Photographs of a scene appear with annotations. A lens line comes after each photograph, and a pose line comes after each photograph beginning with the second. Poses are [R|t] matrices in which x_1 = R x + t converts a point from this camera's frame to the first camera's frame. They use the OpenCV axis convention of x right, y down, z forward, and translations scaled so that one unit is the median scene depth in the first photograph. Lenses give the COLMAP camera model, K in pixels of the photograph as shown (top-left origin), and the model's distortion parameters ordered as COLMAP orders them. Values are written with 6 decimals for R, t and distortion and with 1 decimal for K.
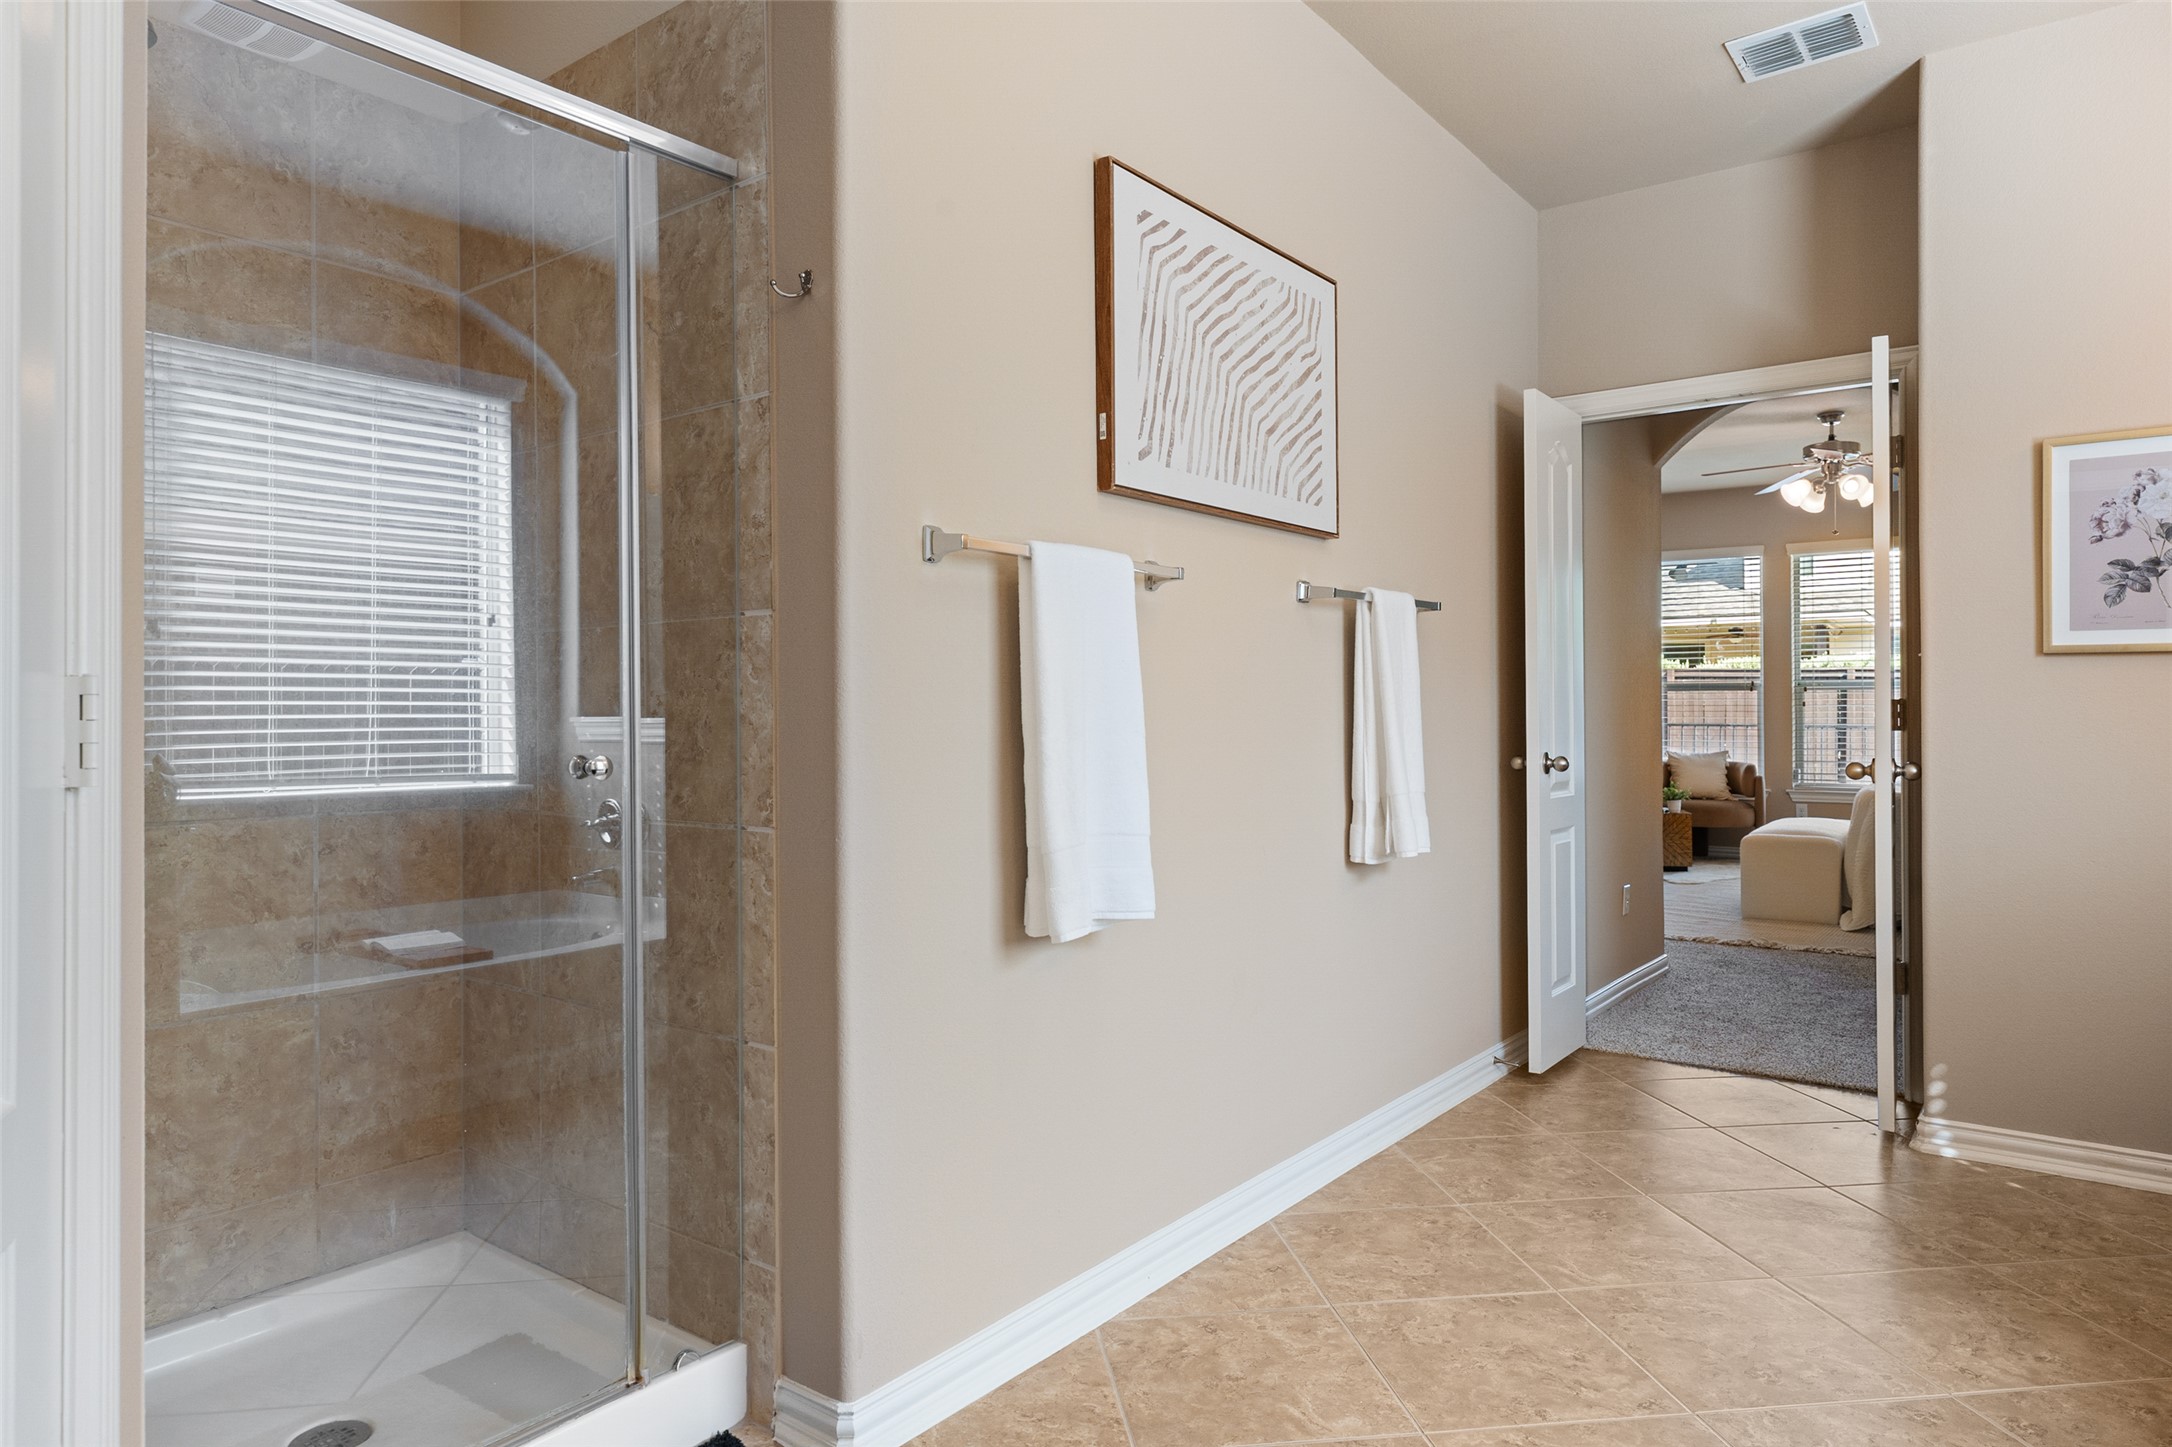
lens RADIAL K [[1323.2, 0, 1086.1], [0, 1323.2, 719.9], [0, 0, 1]] dist [0.000875, 0.000914]
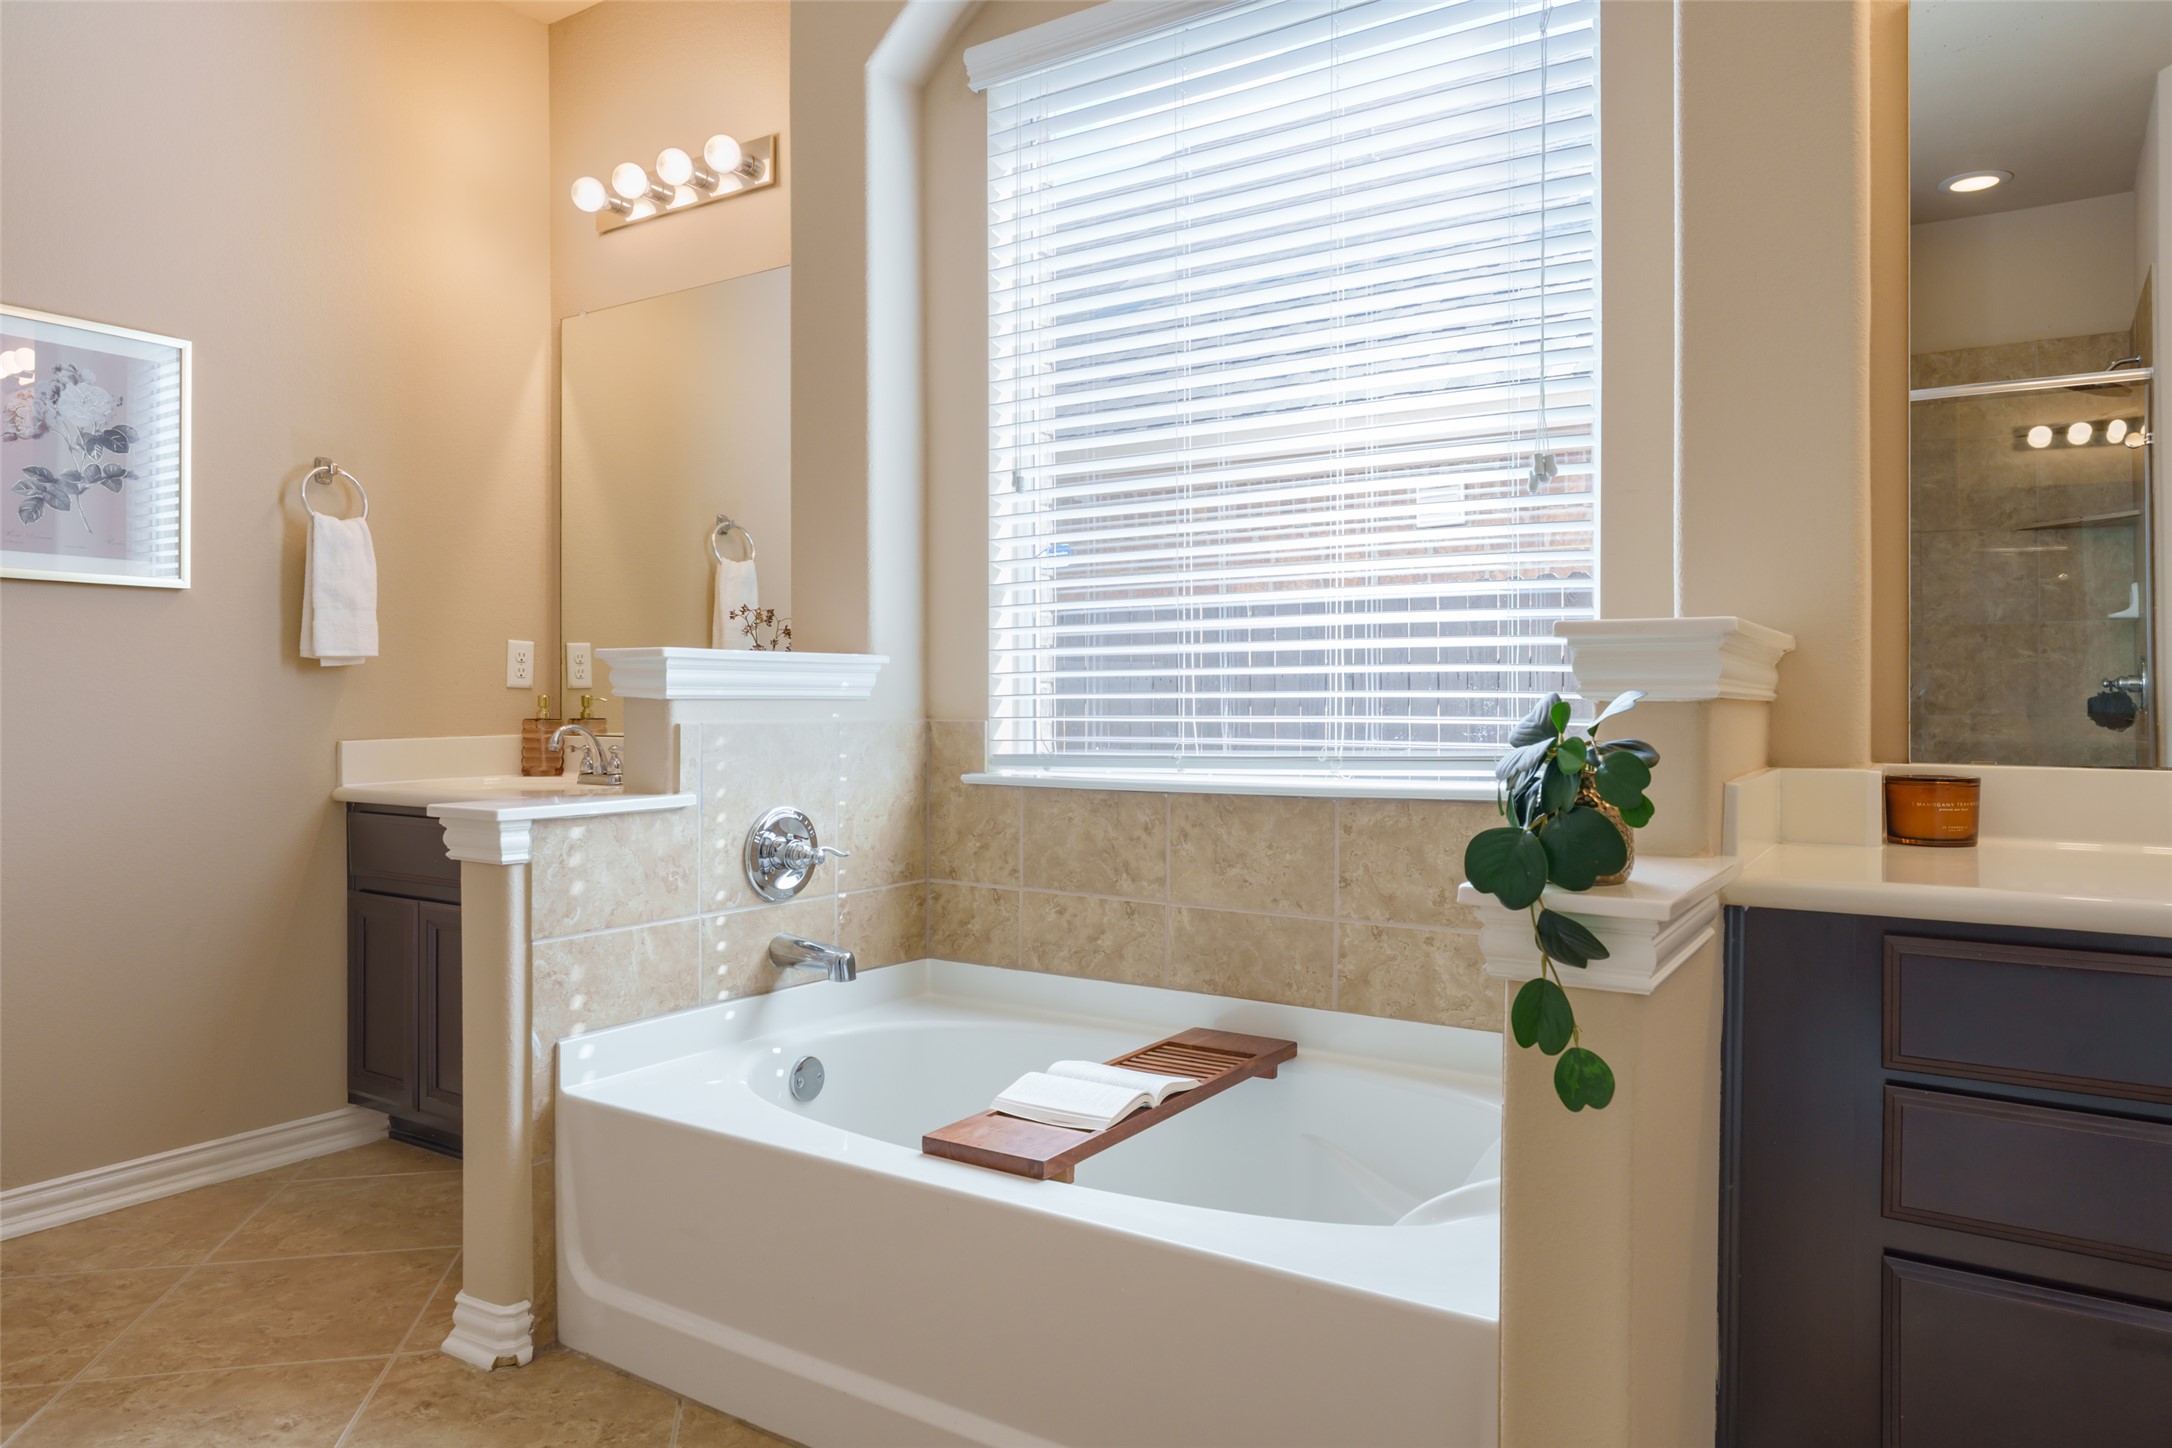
lens RADIAL K [[1404.5, 0, 1080.4], [0, 1404.5, 705.3], [0, 0, 1]] dist [-0.004500, 0.000184]
pose [[-0.071546, -0.001953, 0.997435, -0.130481], [0.001118, 0.999997, 0.002038, 0.025447], [-0.997437, 0.001261, -0.071543, 0.419528]]
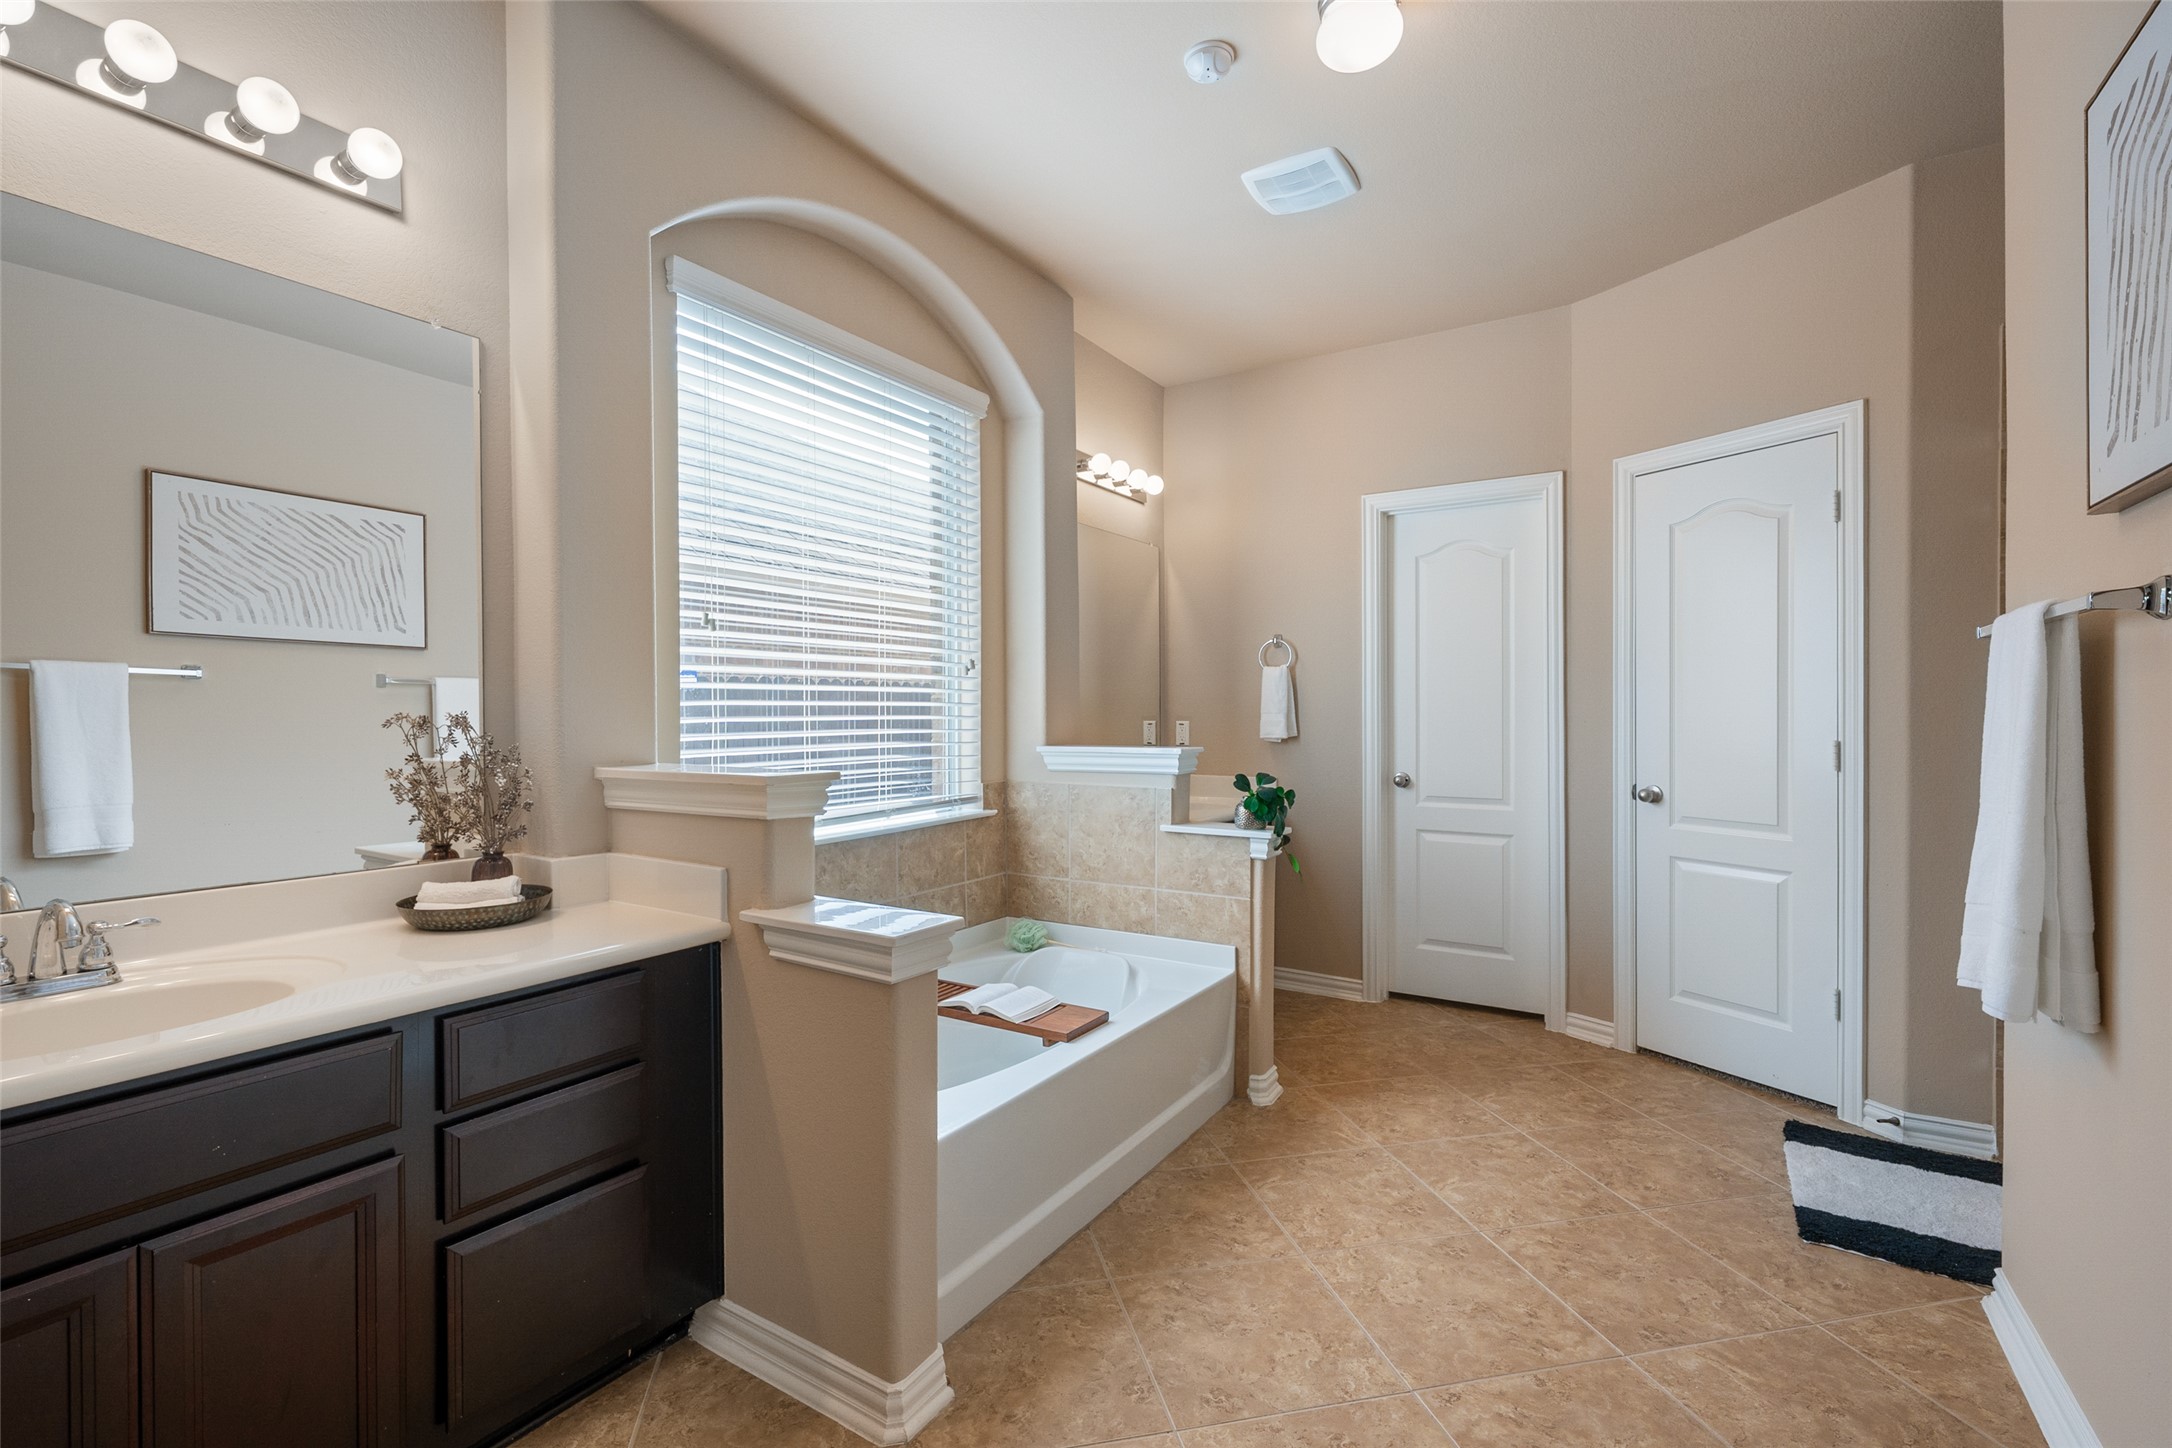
lens RADIAL K [[944.8, 0, 1079.1], [0, 944.8, 716.3], [0, 0, 1]] dist [0.002006, 0.000356]
pose [[-0.997275, 0.003349, -0.073700, 0.543787], [0.002735, 0.999961, 0.008428, -0.047809], [0.073725, 0.008204, -0.997245, 1.212453]]
